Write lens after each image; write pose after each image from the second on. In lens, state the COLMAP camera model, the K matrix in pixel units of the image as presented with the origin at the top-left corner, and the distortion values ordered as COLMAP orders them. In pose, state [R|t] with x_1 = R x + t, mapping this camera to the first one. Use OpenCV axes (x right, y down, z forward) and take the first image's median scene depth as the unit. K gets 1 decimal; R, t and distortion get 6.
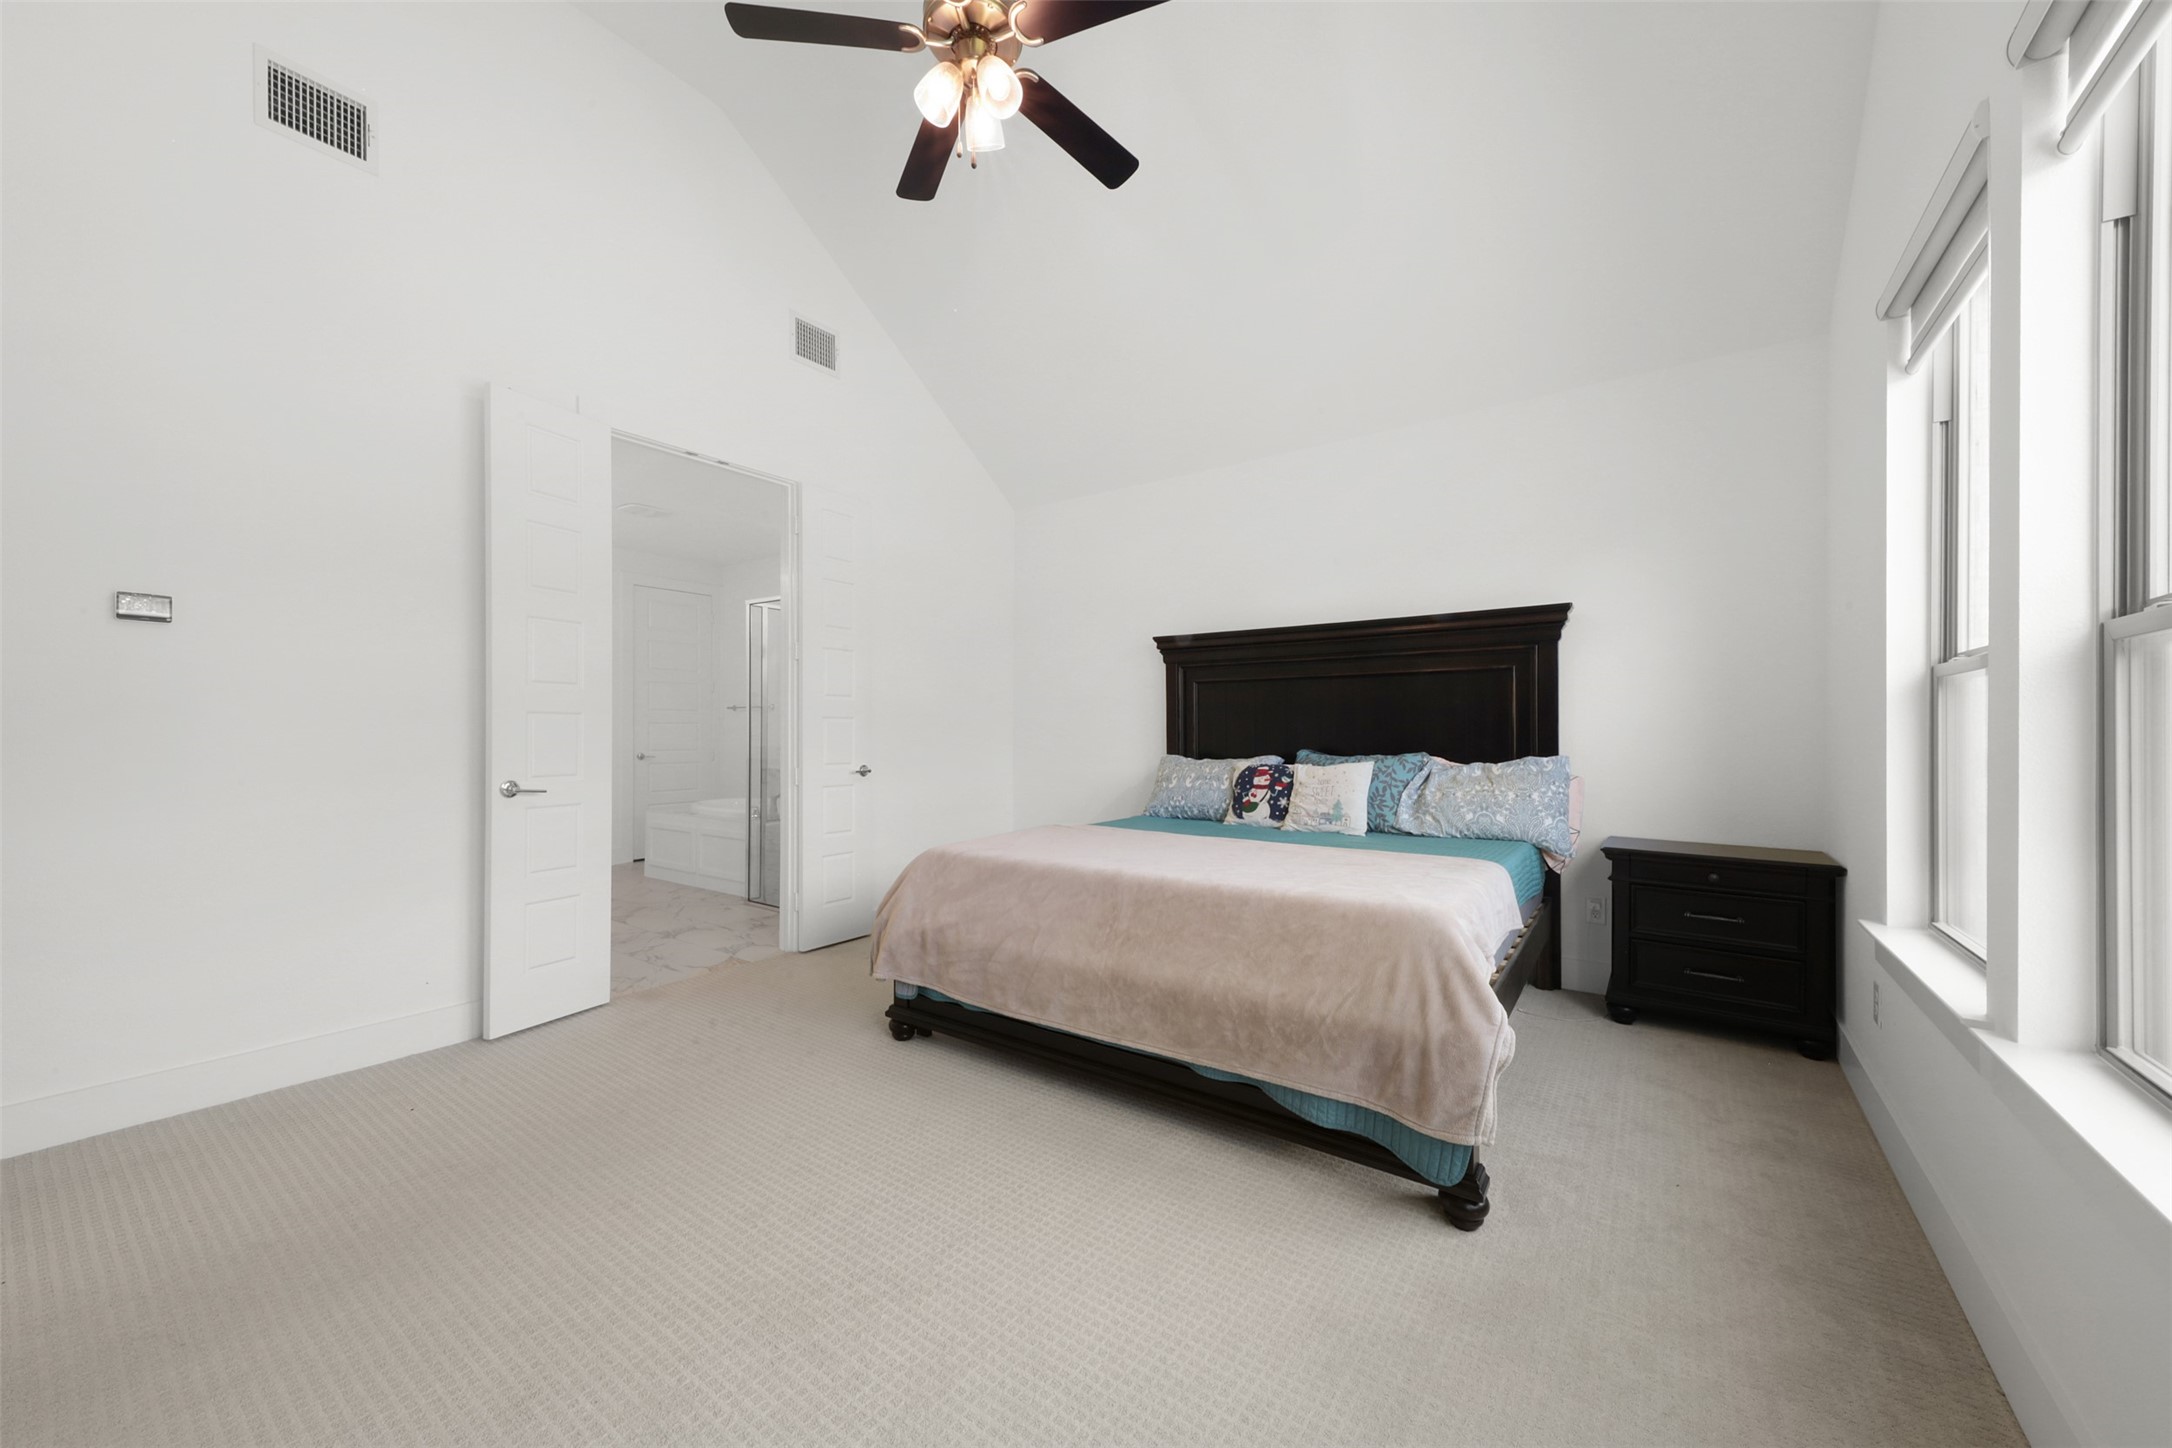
lens RADIAL K [[797.8, 0, 1086.0], [0, 797.8, 724.0], [0, 0, 1]] dist [-0.000713, -0.000014]
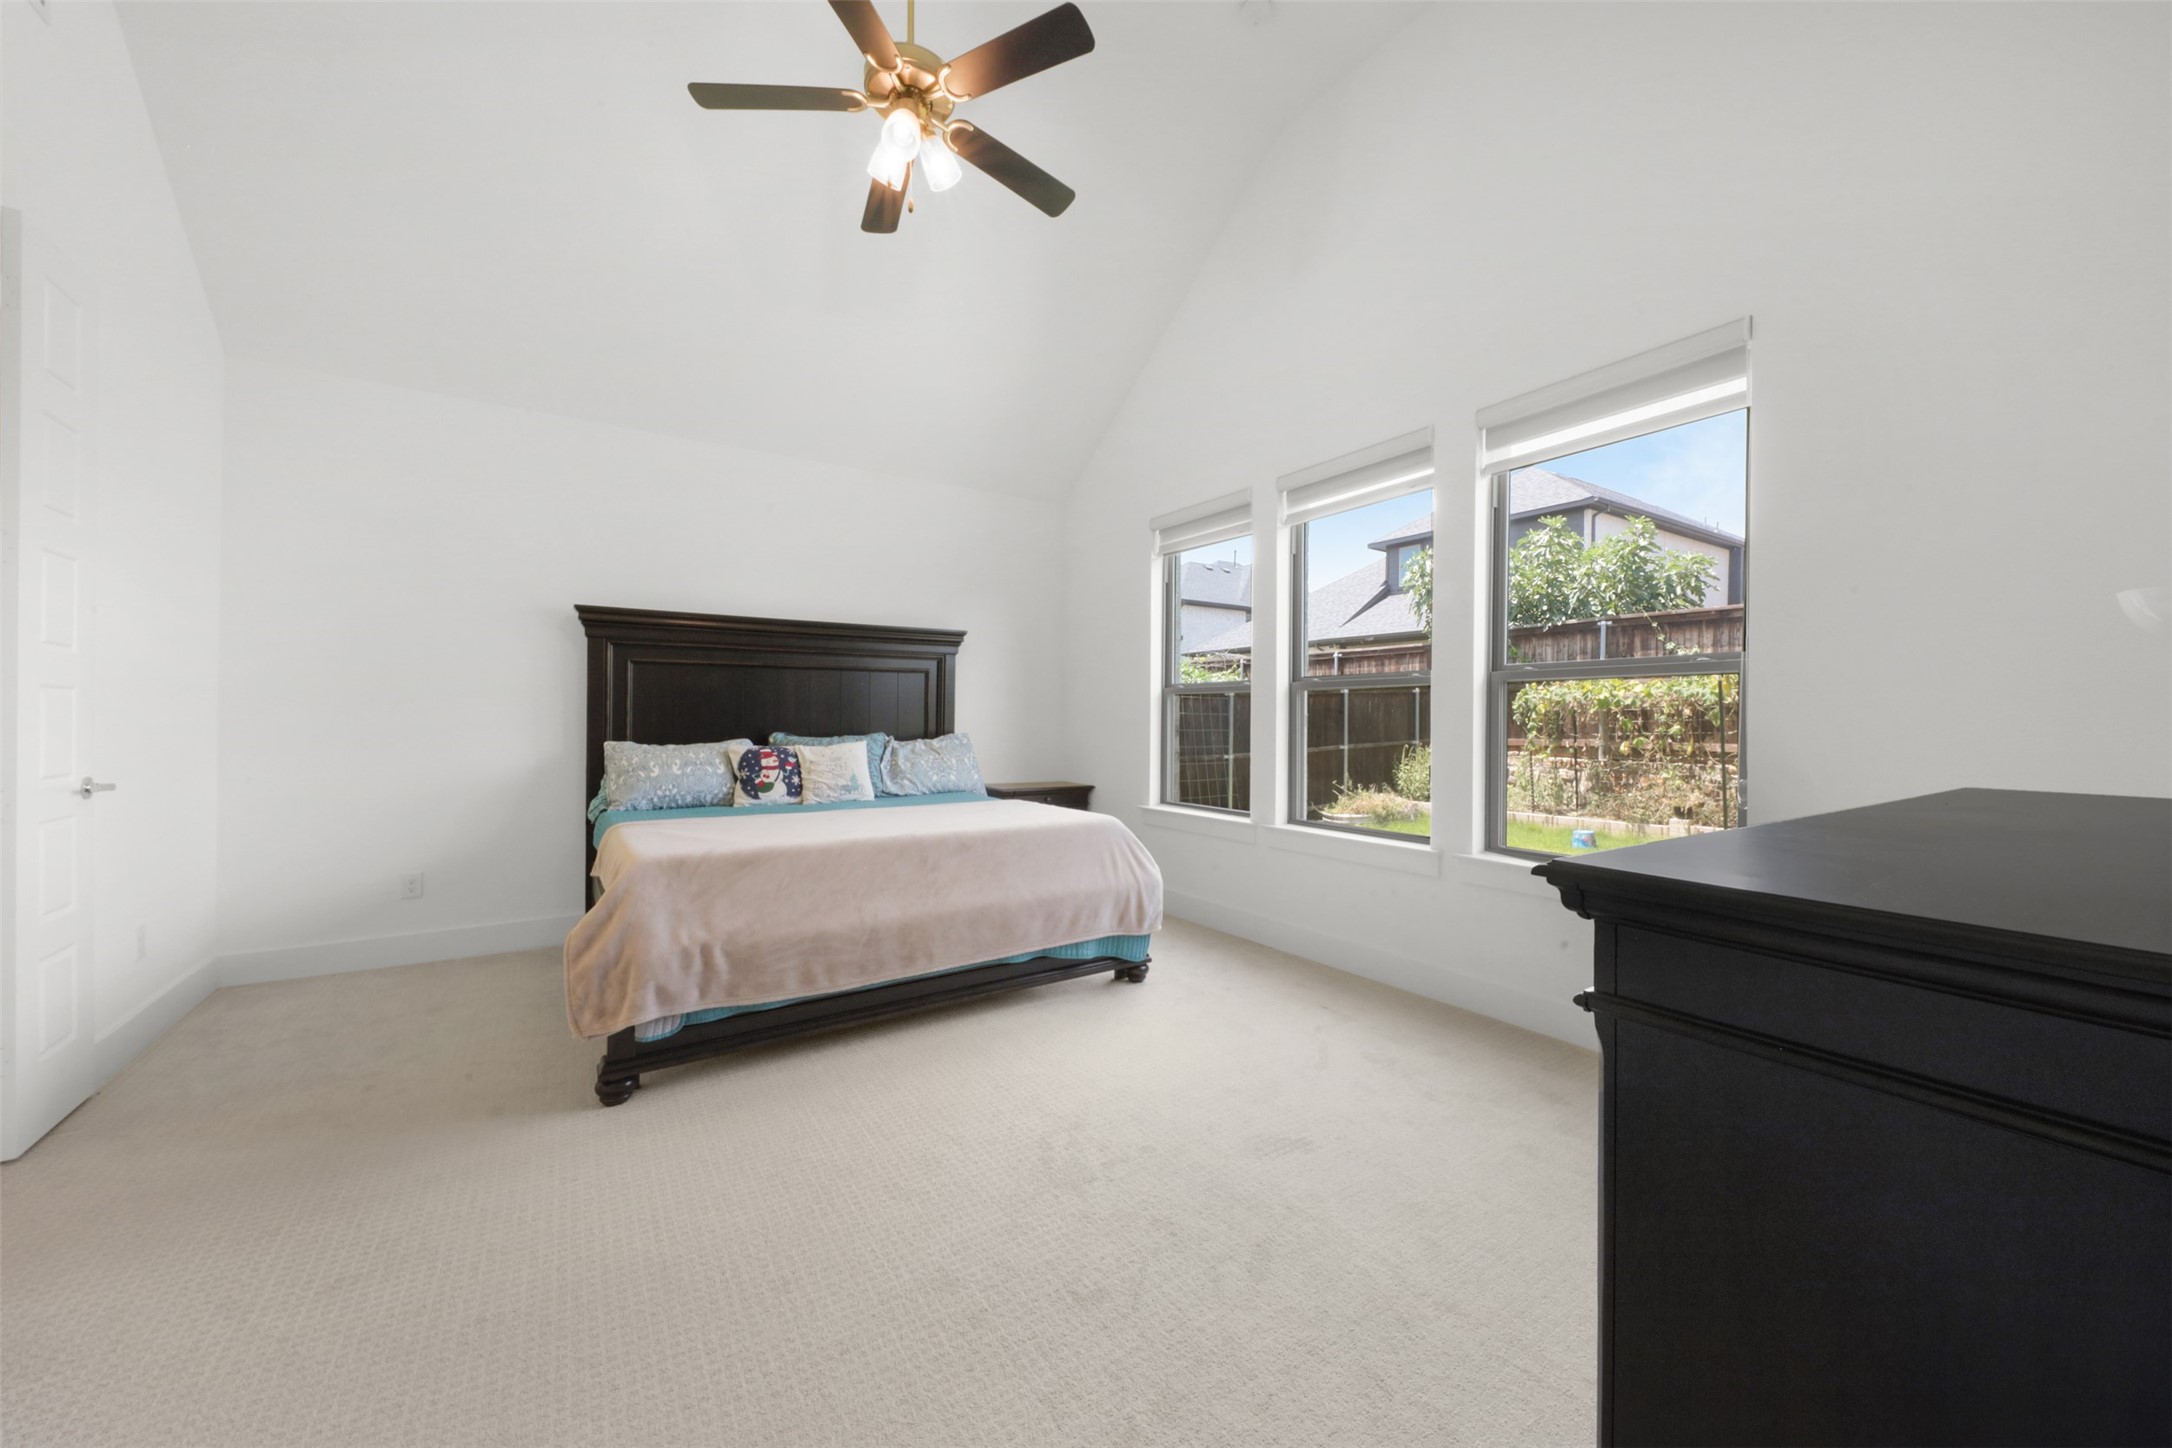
lens RADIAL K [[797.8, 0, 1086.0], [0, 797.8, 724.0], [0, 0, 1]] dist [-0.000713, -0.000014]
pose [[0.350857, -0.005944, 0.936410, -0.648297], [-0.012465, 0.999862, 0.011017, 0.002623], [-0.936346, -0.015538, 0.350734, 0.230973]]
